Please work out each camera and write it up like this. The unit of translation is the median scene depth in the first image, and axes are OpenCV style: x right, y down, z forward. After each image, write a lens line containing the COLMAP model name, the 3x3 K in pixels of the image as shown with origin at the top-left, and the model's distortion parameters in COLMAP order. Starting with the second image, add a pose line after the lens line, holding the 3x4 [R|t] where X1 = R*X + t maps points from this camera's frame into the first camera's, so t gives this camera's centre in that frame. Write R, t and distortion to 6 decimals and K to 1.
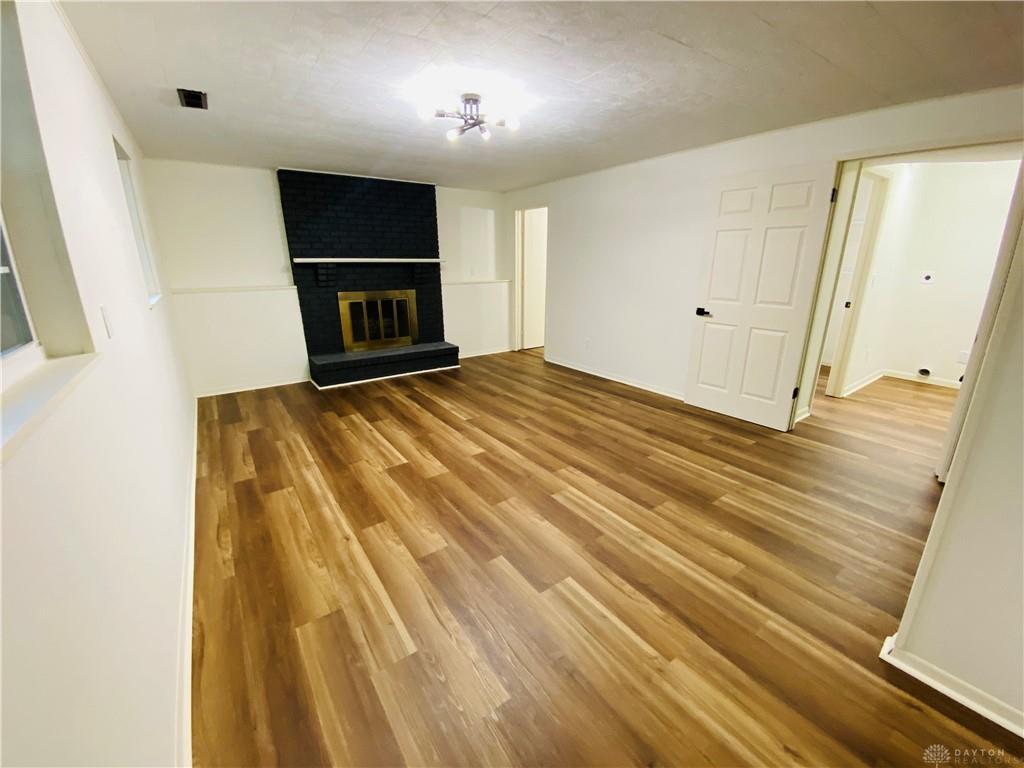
lens RADIAL K [[417.9, 0, 512.0], [0, 417.9, 384.0], [0, 0, 1]] dist [0.035201, -0.027103]
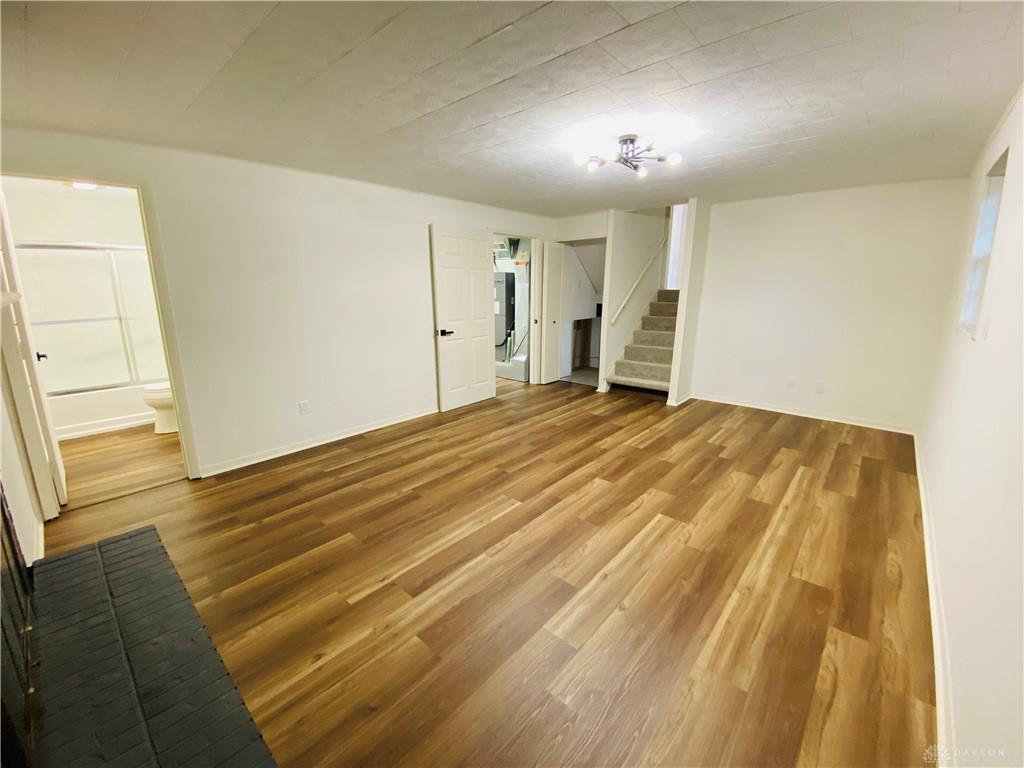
lens RADIAL K [[417.9, 0, 512.0], [0, 417.9, 384.0], [0, 0, 1]] dist [0.035201, -0.027103]
pose [[-0.230186, -0.219194, 0.948140, -0.958128], [0.286112, 0.915998, 0.281225, -0.399135], [-0.930137, 0.336008, -0.148136, 1.334721]]
